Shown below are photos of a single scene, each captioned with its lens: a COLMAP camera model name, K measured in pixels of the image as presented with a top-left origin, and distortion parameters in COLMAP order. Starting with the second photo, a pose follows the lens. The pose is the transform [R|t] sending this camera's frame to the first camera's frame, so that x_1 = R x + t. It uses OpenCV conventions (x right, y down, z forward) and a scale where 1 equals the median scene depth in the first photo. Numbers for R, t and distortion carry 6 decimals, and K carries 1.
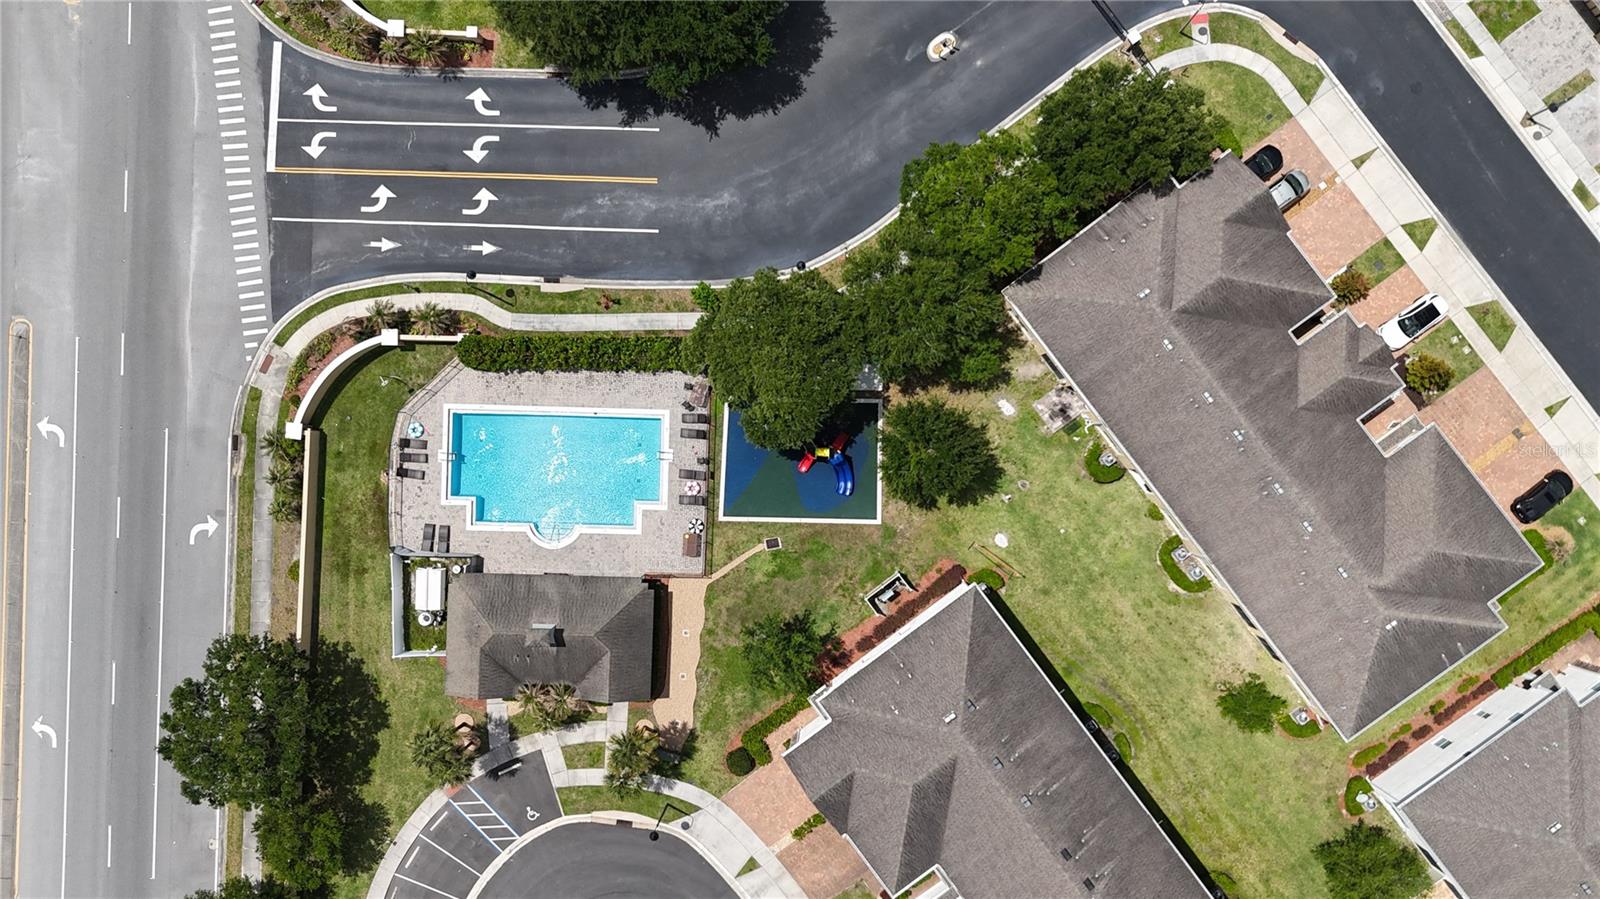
lens RADIAL K [[1181.4, 0, 799.6], [0, 1181.4, 443.0], [0, 0, 1]] dist [0.076494, -0.083354]
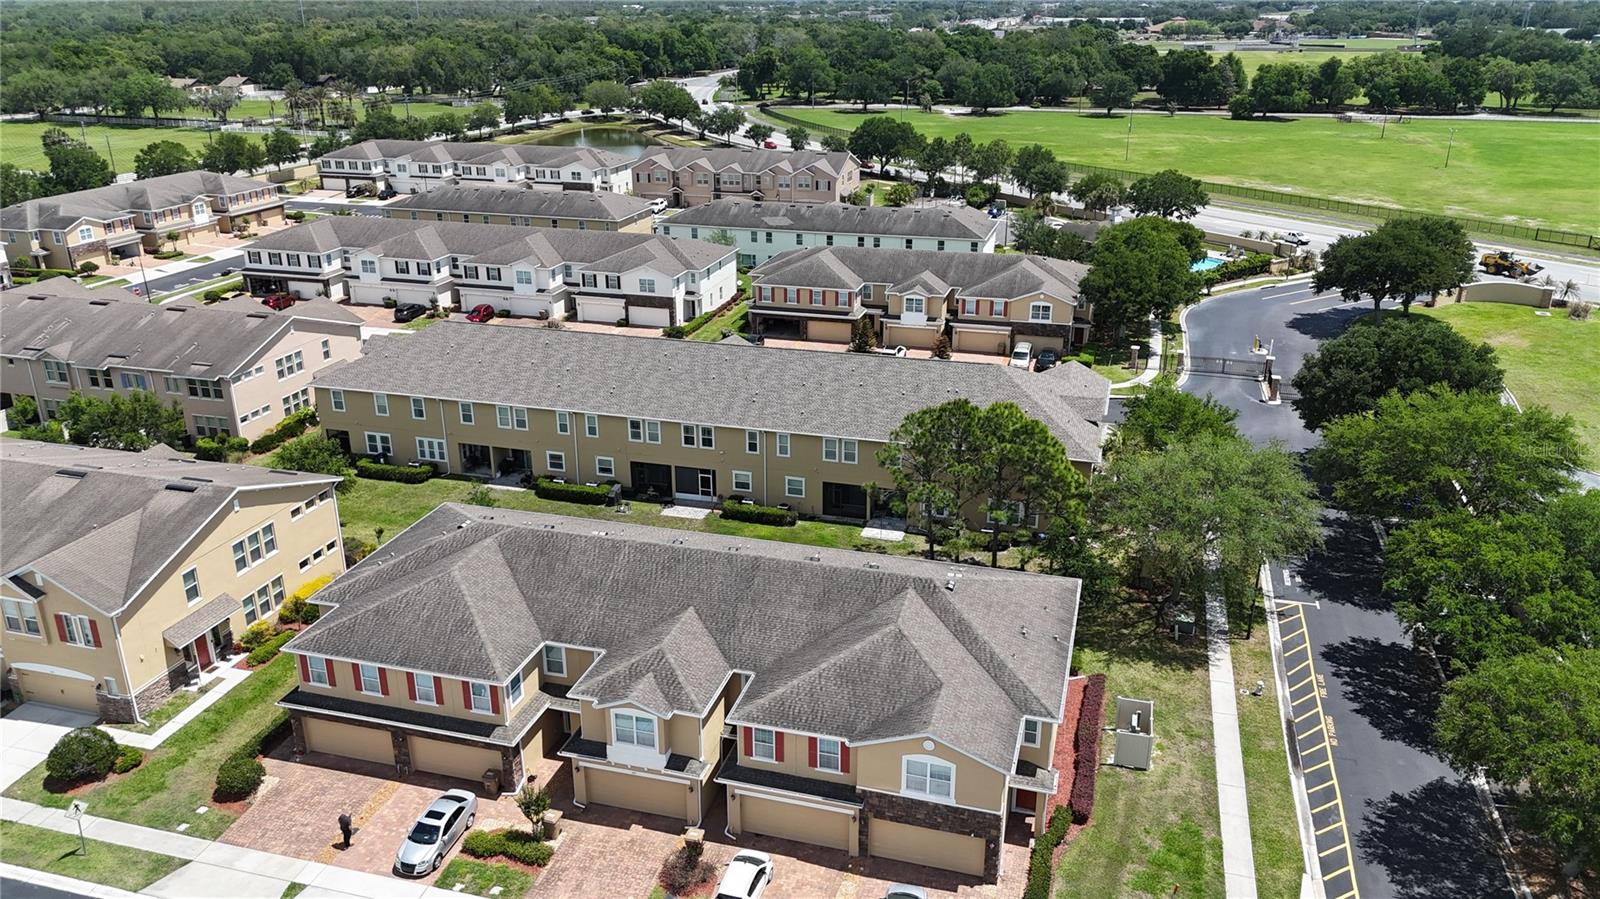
lens RADIAL K [[1181.4, 0, 799.6], [0, 1181.4, 443.0], [0, 0, 1]] dist [0.076494, -0.083354]
pose [[-0.797532, 0.245555, -0.551040, 1.367146], [-0.602646, -0.282563, 0.746308, -1.090418], [0.027556, 0.927287, 0.373336, 0.542813]]
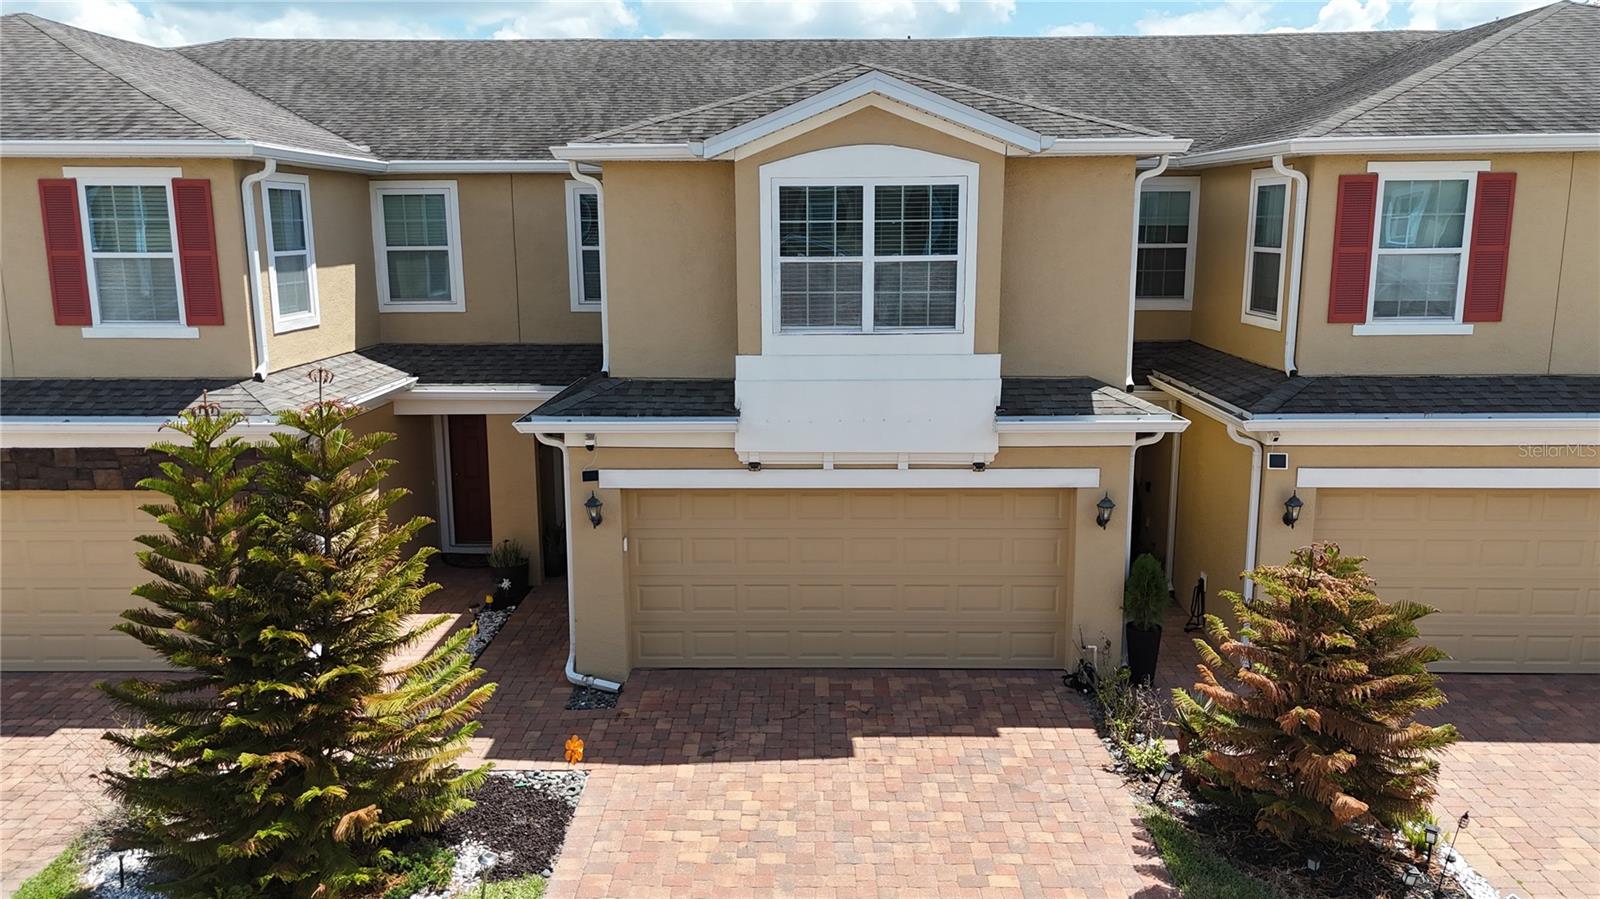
lens RADIAL K [[1181.4, 0, 799.6], [0, 1181.4, 443.0], [0, 0, 1]] dist [0.076494, -0.083354]
pose [[-0.612819, 0.179446, -0.769579, 0.555989], [-0.789916, -0.111973, 0.602905, -0.154589], [0.022017, 0.977375, 0.210366, 0.911750]]
